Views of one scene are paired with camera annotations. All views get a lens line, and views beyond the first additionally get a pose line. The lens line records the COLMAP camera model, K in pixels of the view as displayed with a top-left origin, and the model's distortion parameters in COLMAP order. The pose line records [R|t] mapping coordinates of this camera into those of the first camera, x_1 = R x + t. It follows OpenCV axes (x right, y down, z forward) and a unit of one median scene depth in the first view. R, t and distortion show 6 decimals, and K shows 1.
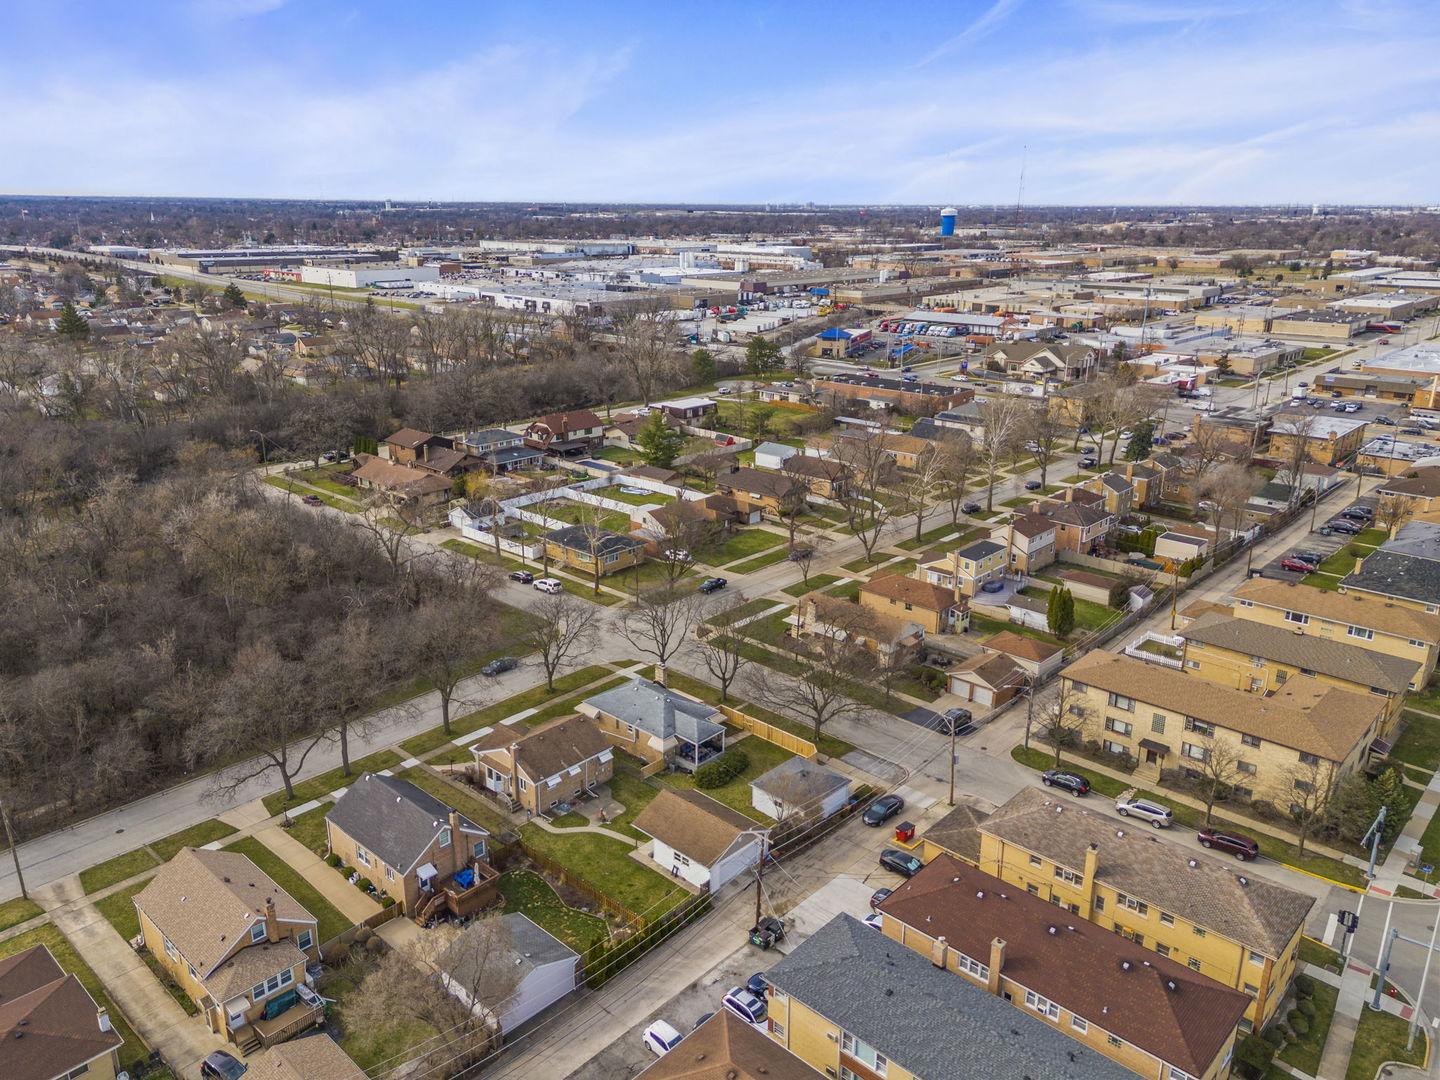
lens RADIAL K [[1051.6, 0, 724.0], [0, 1051.6, 543.1], [0, 0, 1]] dist [0.081904, -0.079759]
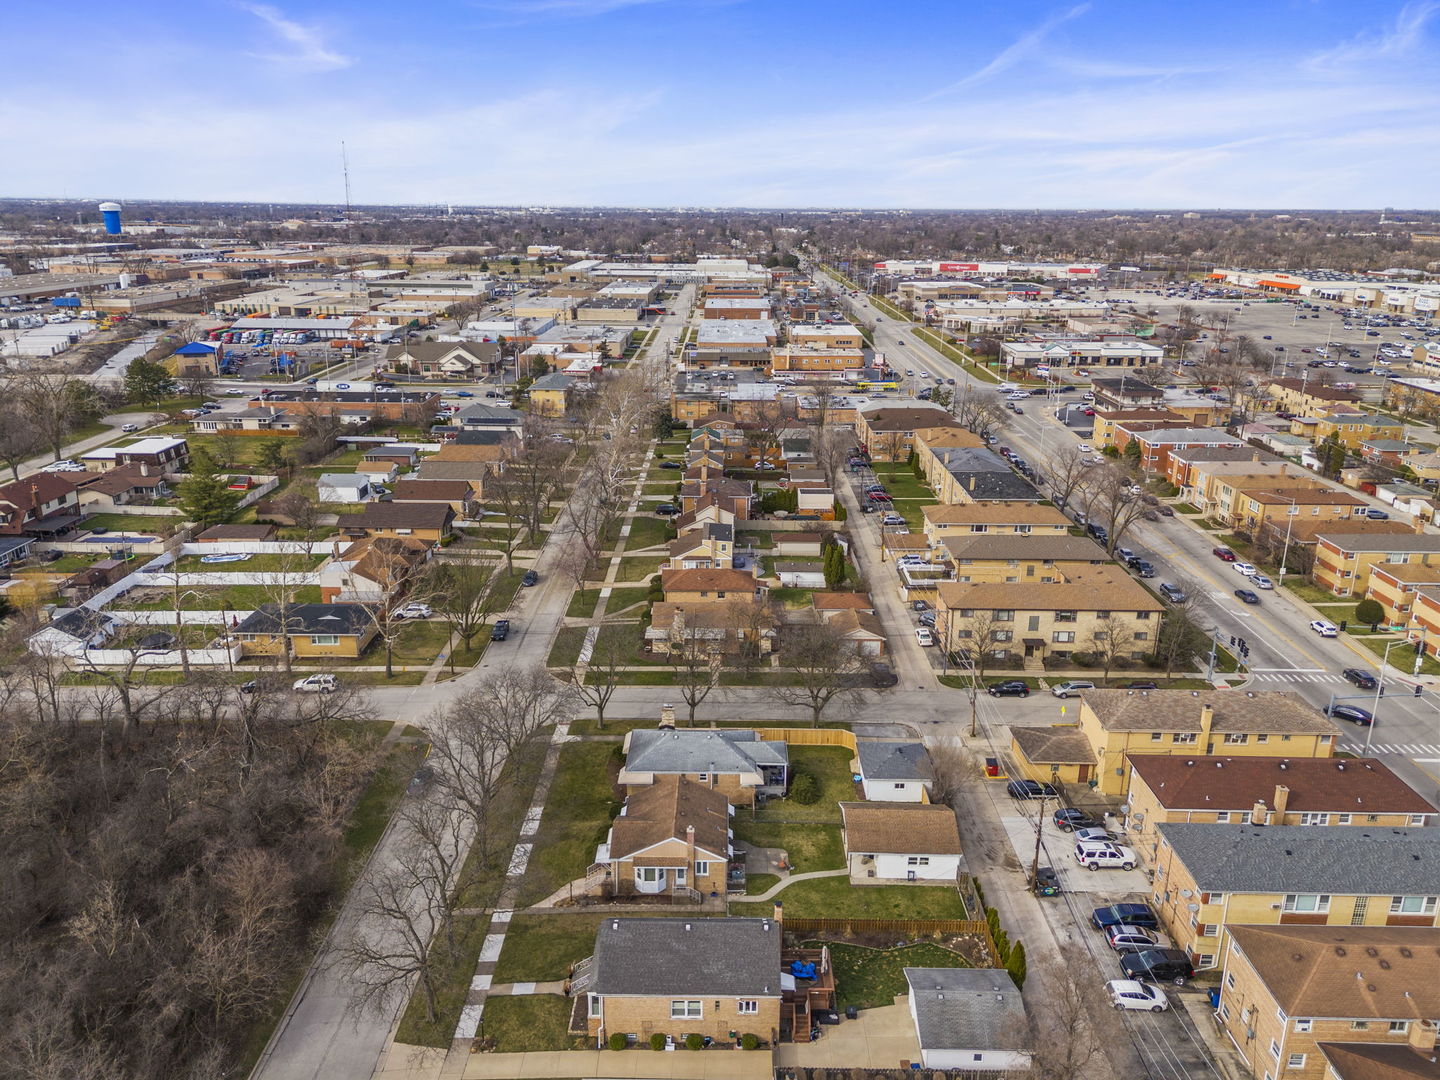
lens RADIAL K [[1051.6, 0, 724.0], [0, 1051.6, 543.1], [0, 0, 1]] dist [0.081904, -0.079759]
pose [[0.737820, -0.204056, 0.643415, -0.405736], [0.202736, 0.976192, 0.077112, -0.058154], [-0.643832, 0.073549, 0.761624, 0.178203]]
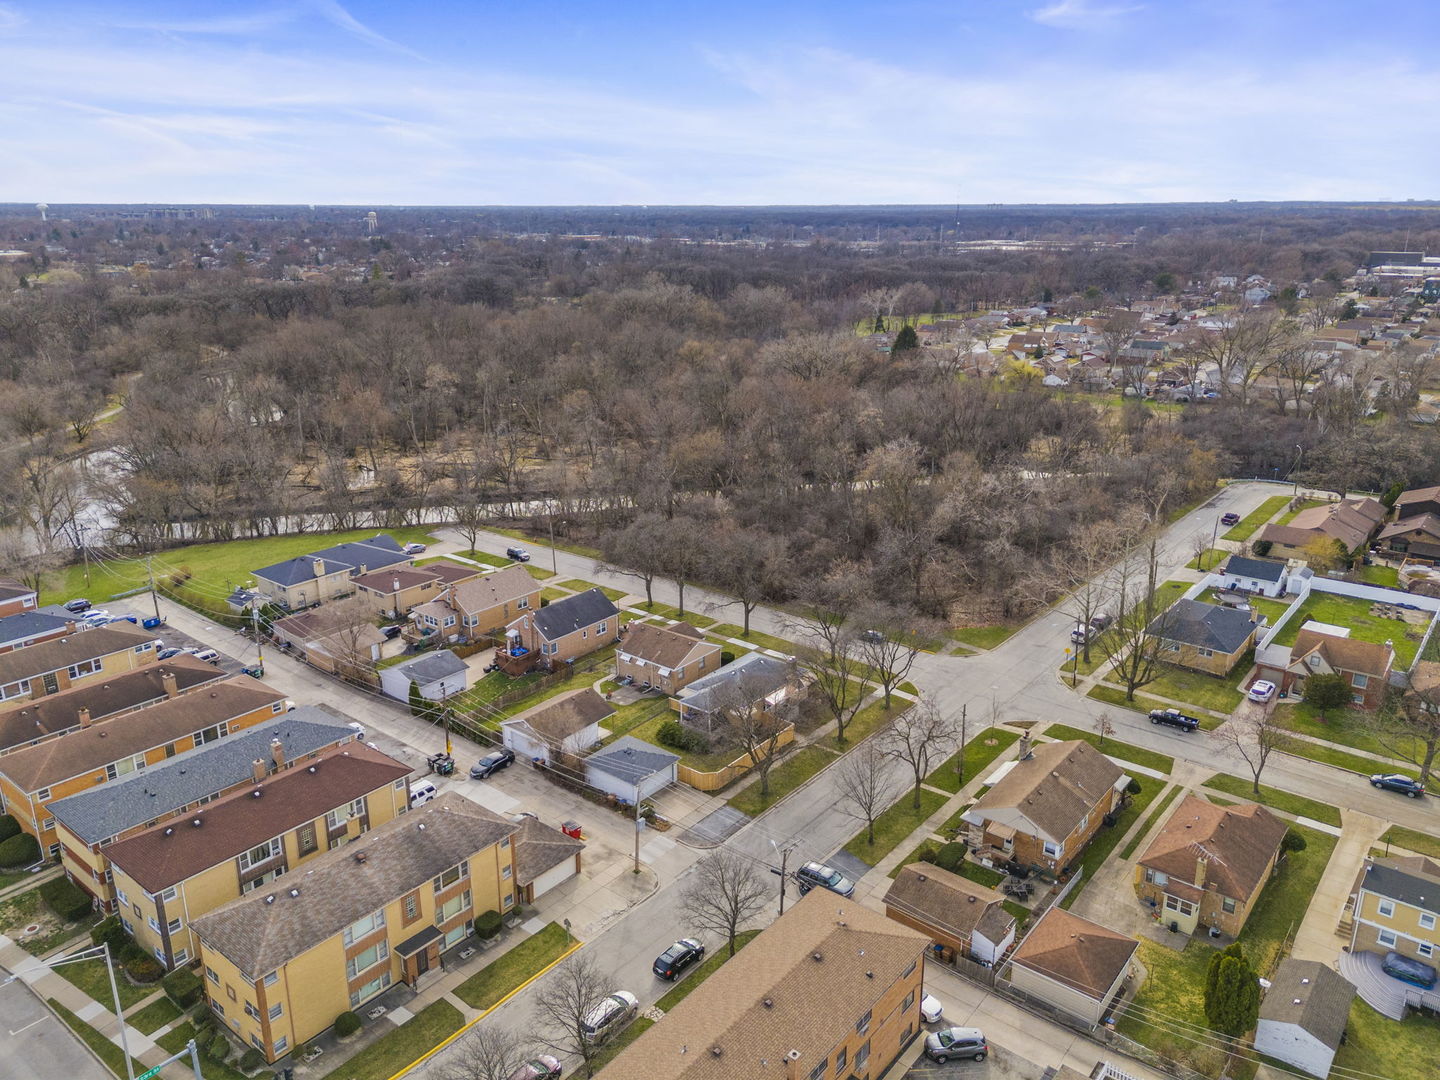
lens RADIAL K [[1051.6, 0, 724.0], [0, 1051.6, 543.1], [0, 0, 1]] dist [0.081904, -0.079759]
pose [[0.067380, 0.298136, -0.952142, 0.602263], [-0.303676, 0.915162, 0.265067, -0.163619], [0.950390, 0.271283, 0.152200, 0.518874]]
